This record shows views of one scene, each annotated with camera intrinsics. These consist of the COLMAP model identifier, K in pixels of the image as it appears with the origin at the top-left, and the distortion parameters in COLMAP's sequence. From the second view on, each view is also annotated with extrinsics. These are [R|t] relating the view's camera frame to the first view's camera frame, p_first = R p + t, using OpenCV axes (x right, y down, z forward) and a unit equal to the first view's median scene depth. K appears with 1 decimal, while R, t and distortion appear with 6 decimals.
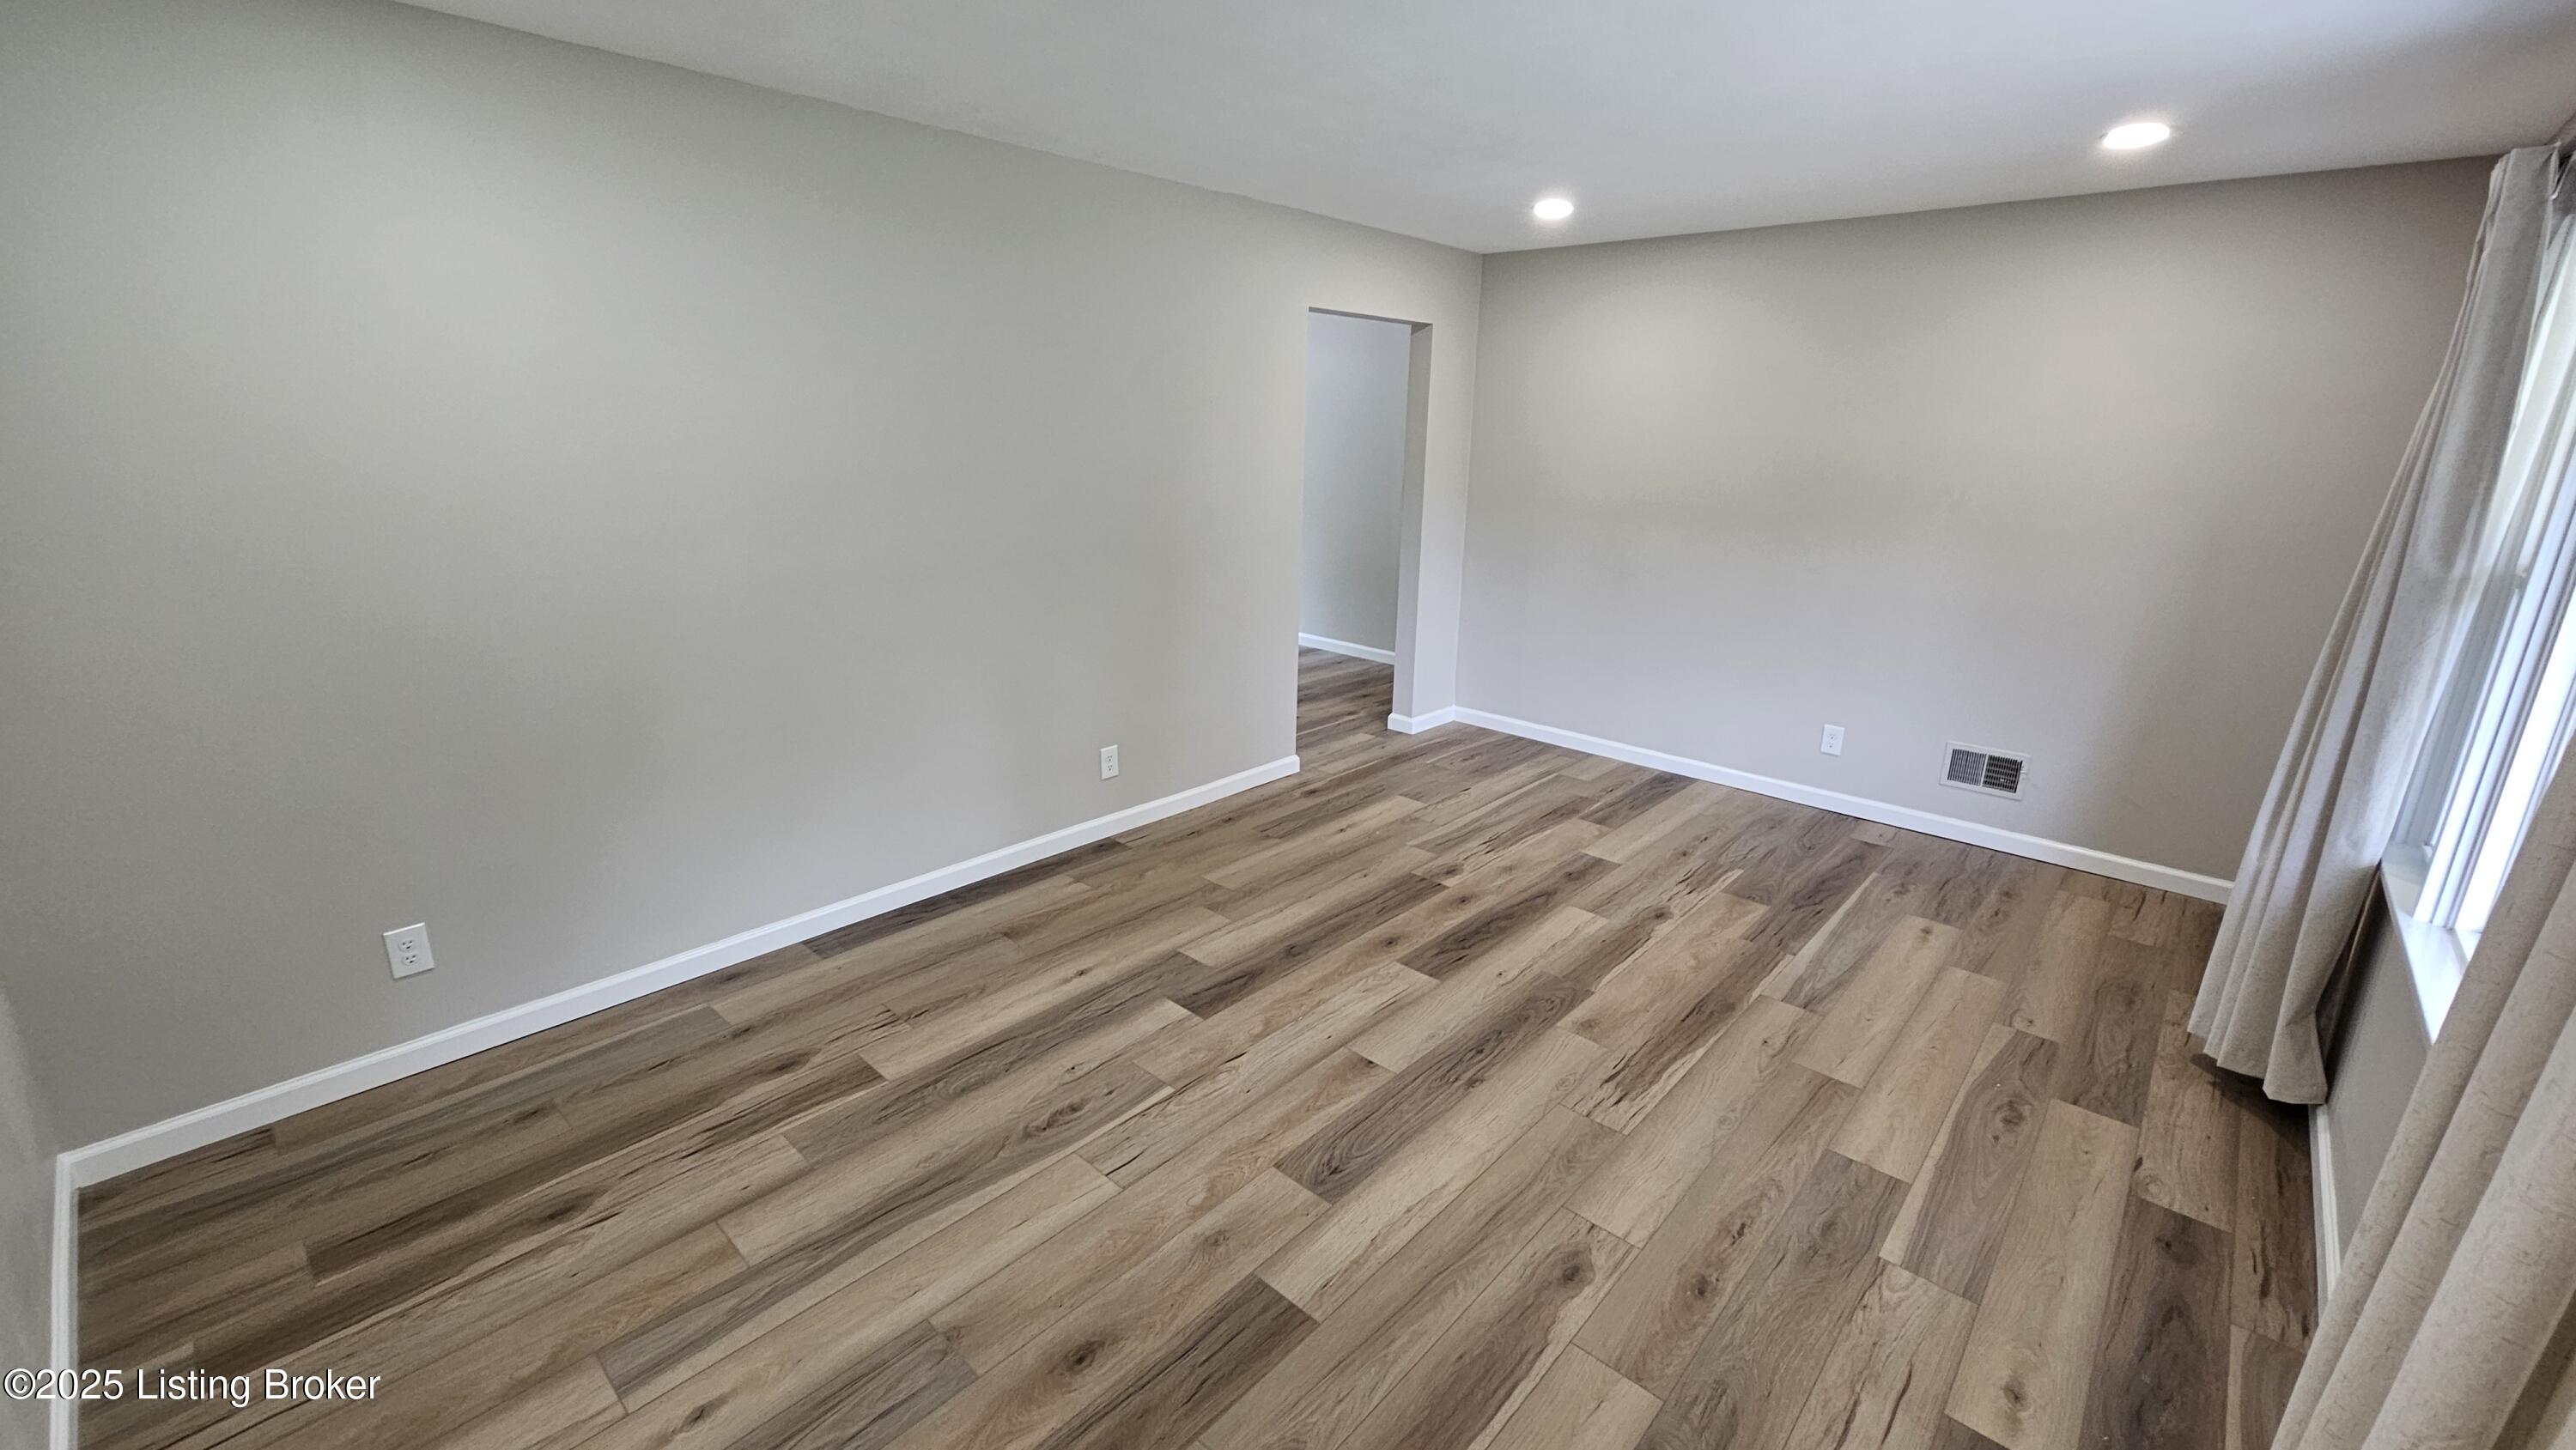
lens RADIAL K [[1056.3, 0, 1291.6], [0, 1056.3, 725.1], [0, 0, 1]] dist [0.004438, 0.000081]
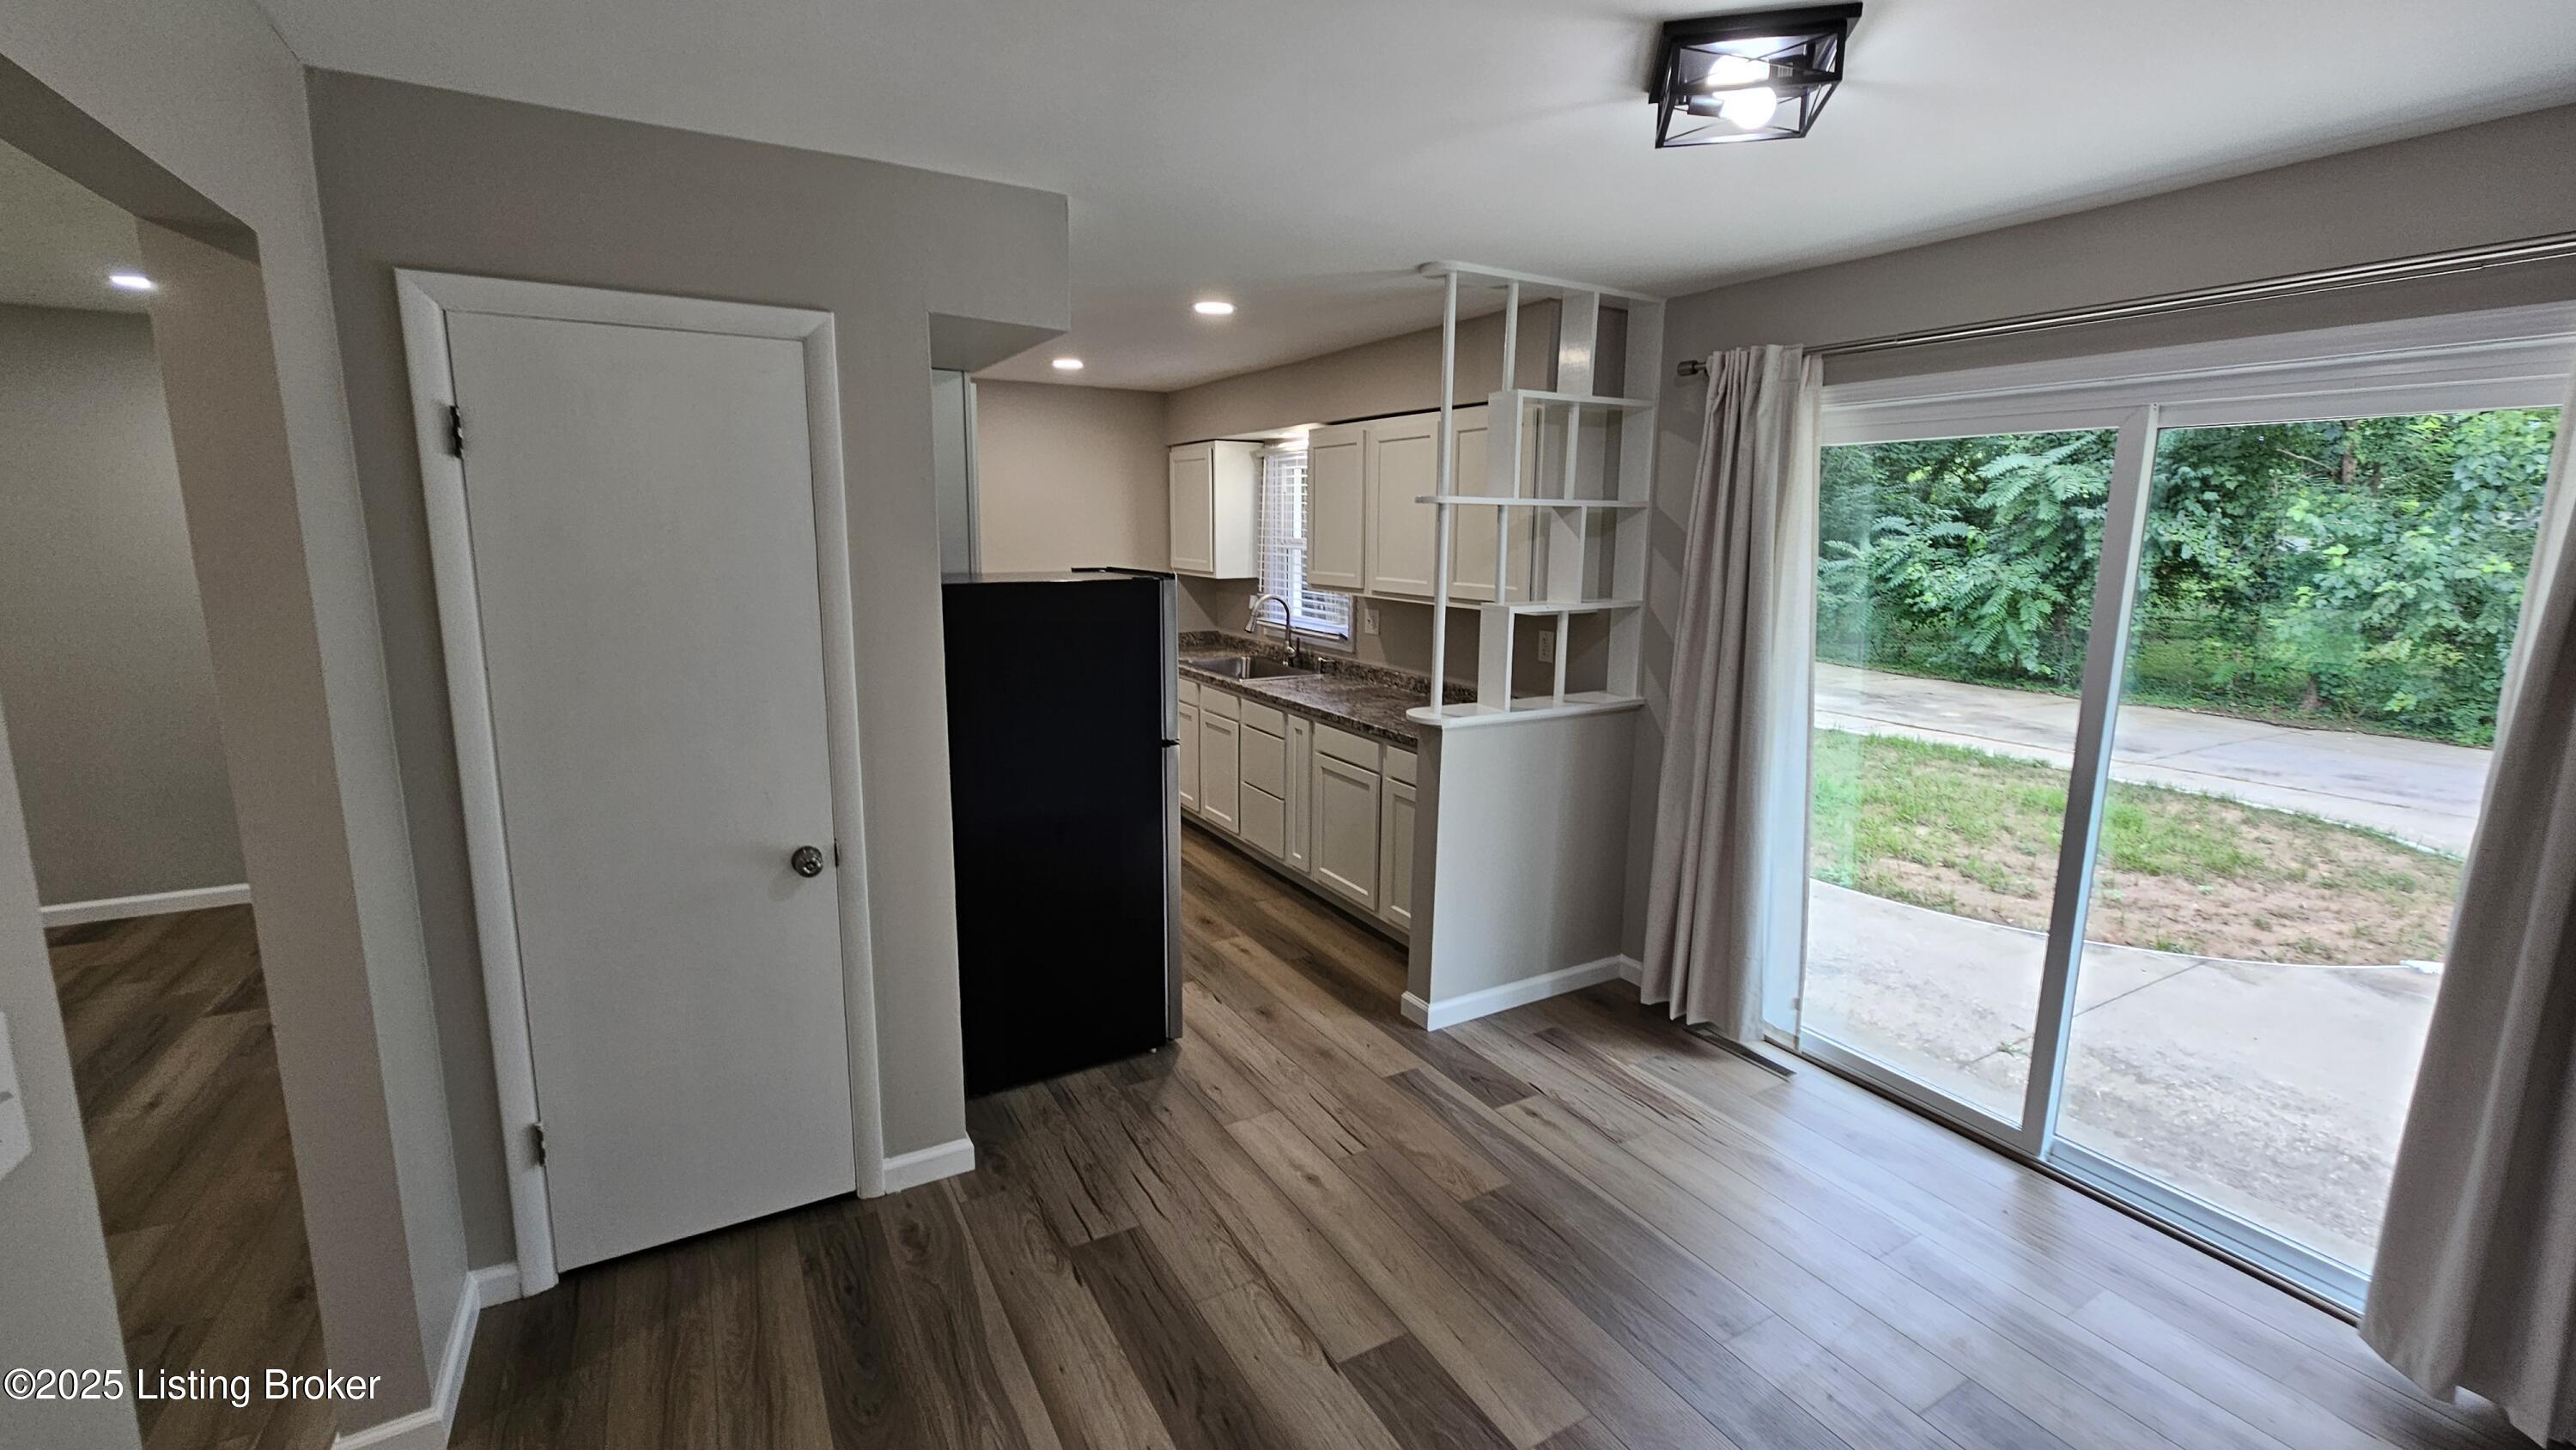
lens RADIAL K [[1056.3, 0, 1296.9], [0, 1056.3, 719.5], [0, 0, 1]] dist [0.004438, 0.000081]
pose [[-0.309878, 0.145817, -0.939528, 0.347844], [-0.285122, 0.928438, 0.238136, -0.645891], [0.907018, 0.341673, -0.246127, 2.202553]]
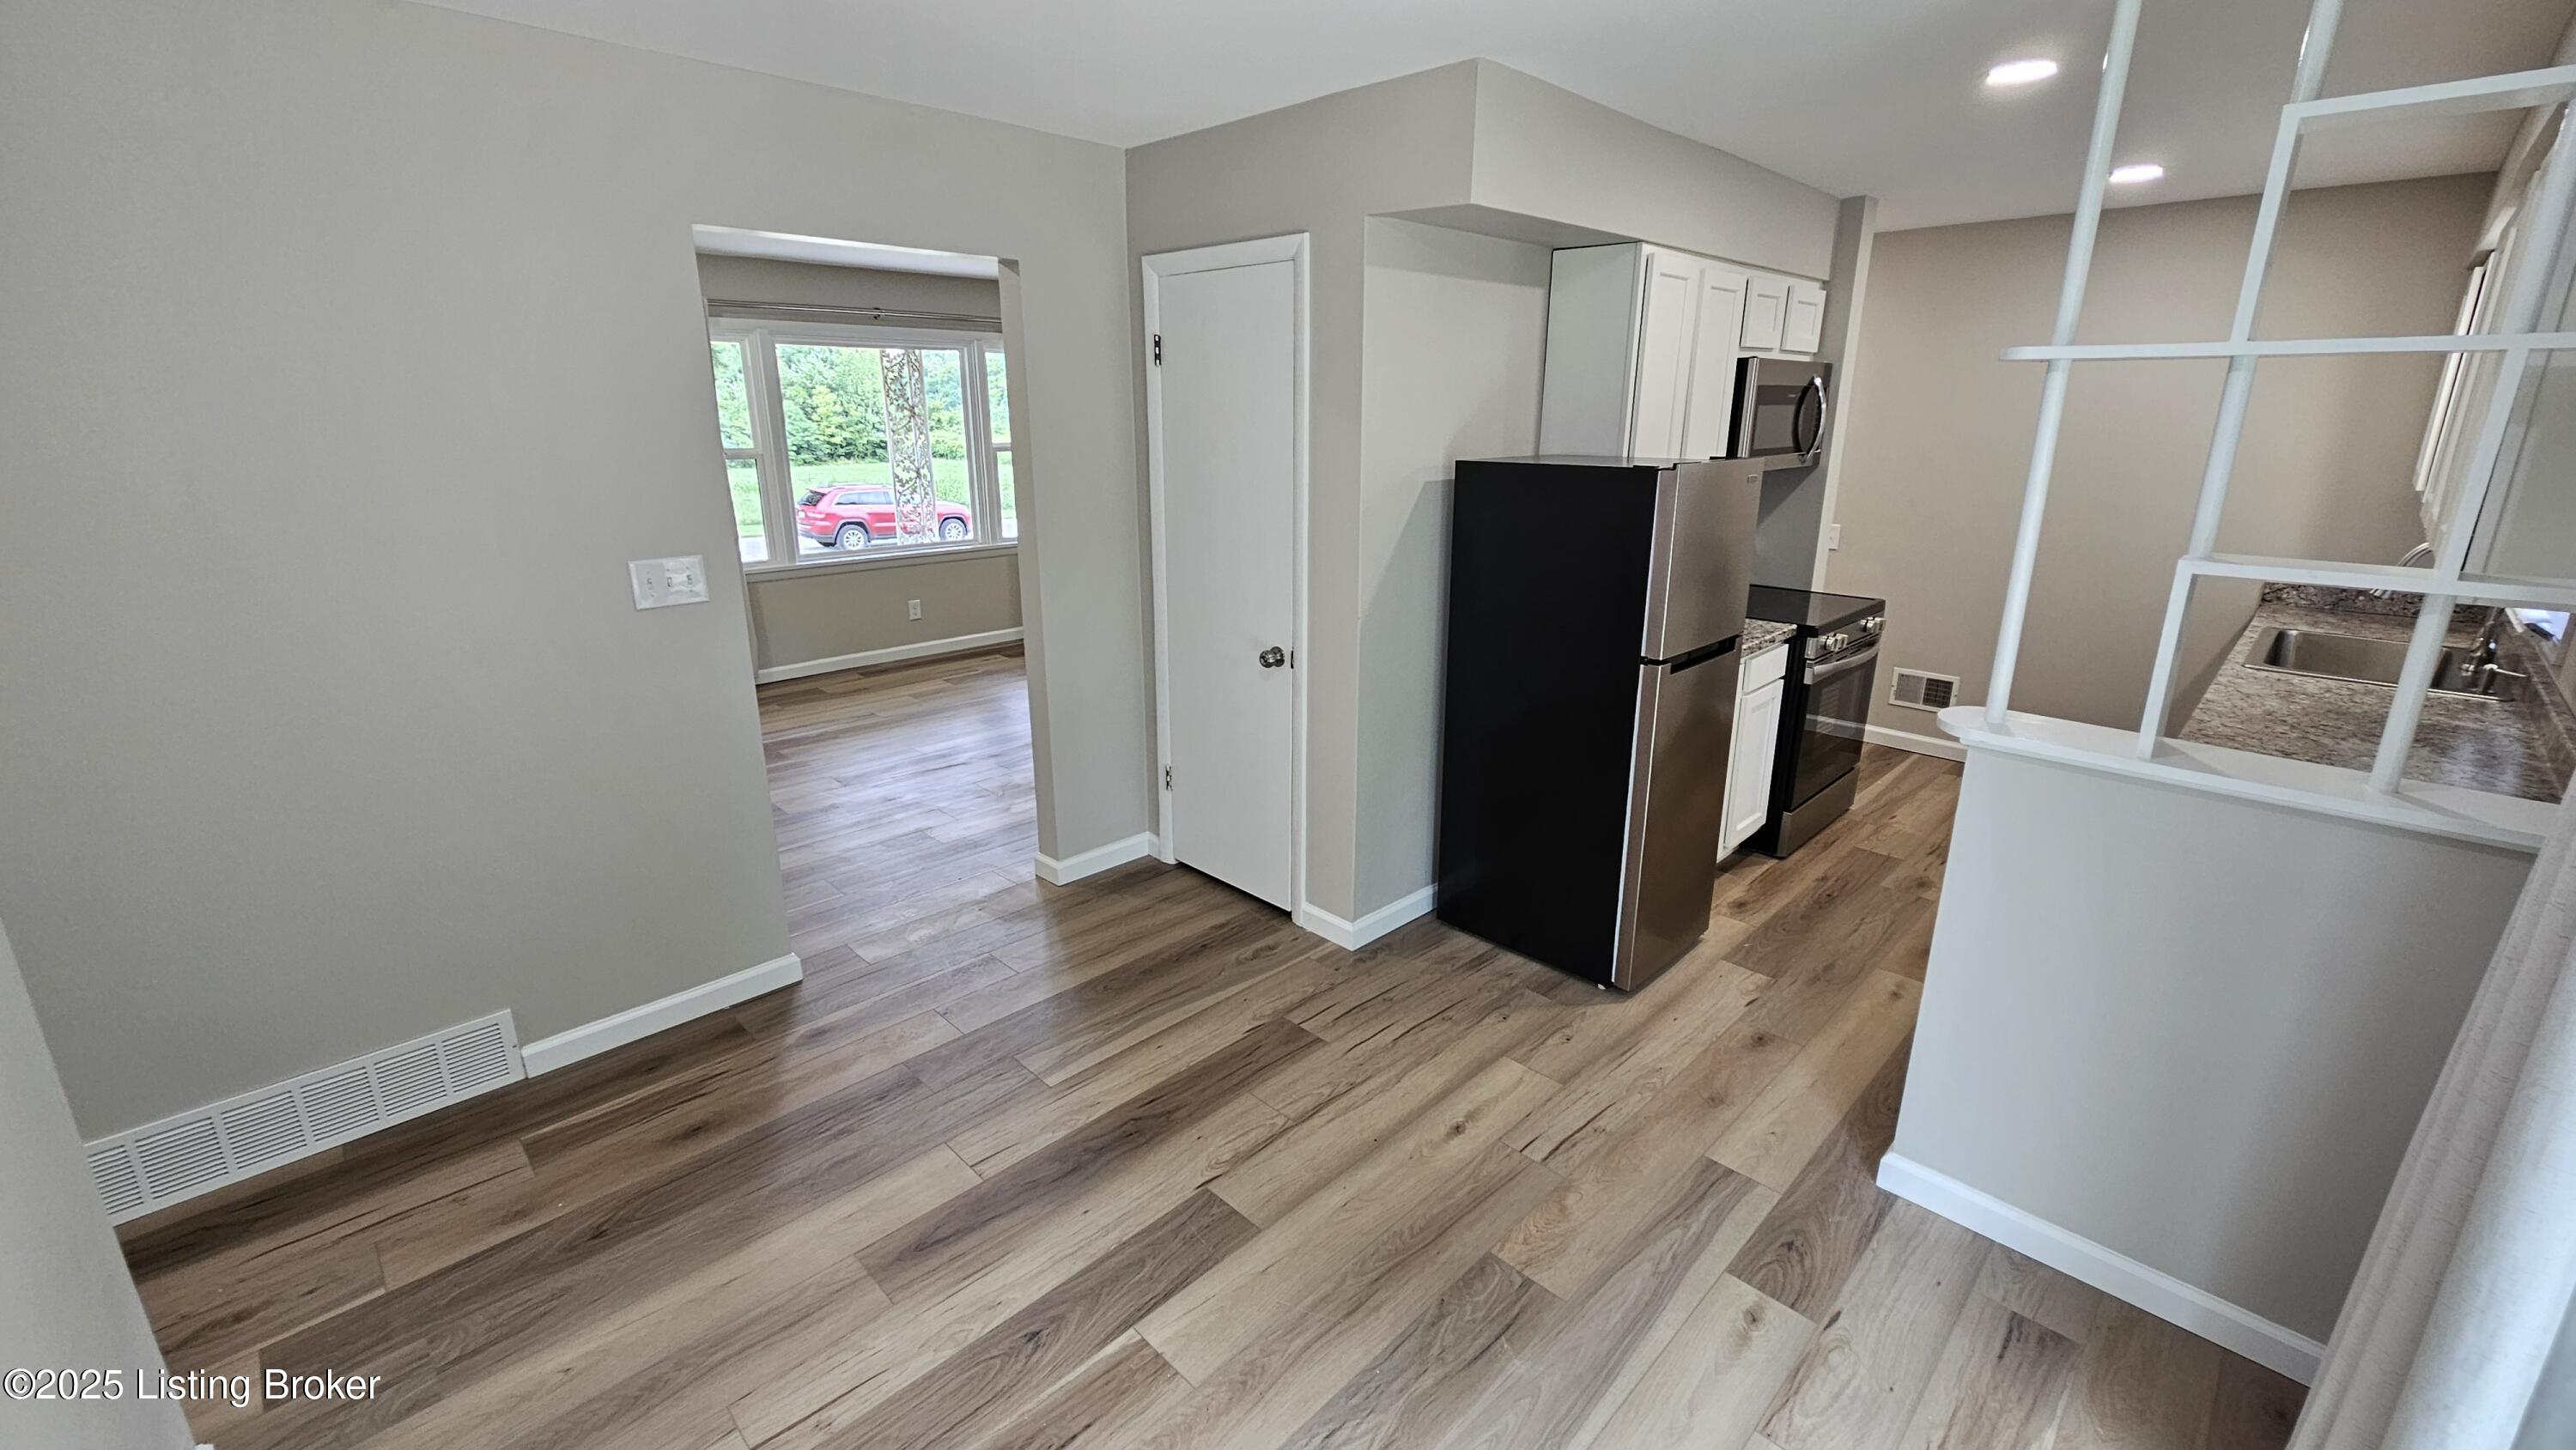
lens RADIAL K [[1056.3, 0, 1274.8], [0, 1056.3, 715.2], [0, 0, 1]] dist [0.004438, 0.000081]
pose [[-0.997876, -0.041249, 0.050424, -0.344358], [-0.007426, 0.840987, 0.541004, -0.793729], [-0.064722, 0.539480, -0.839507, 2.663898]]
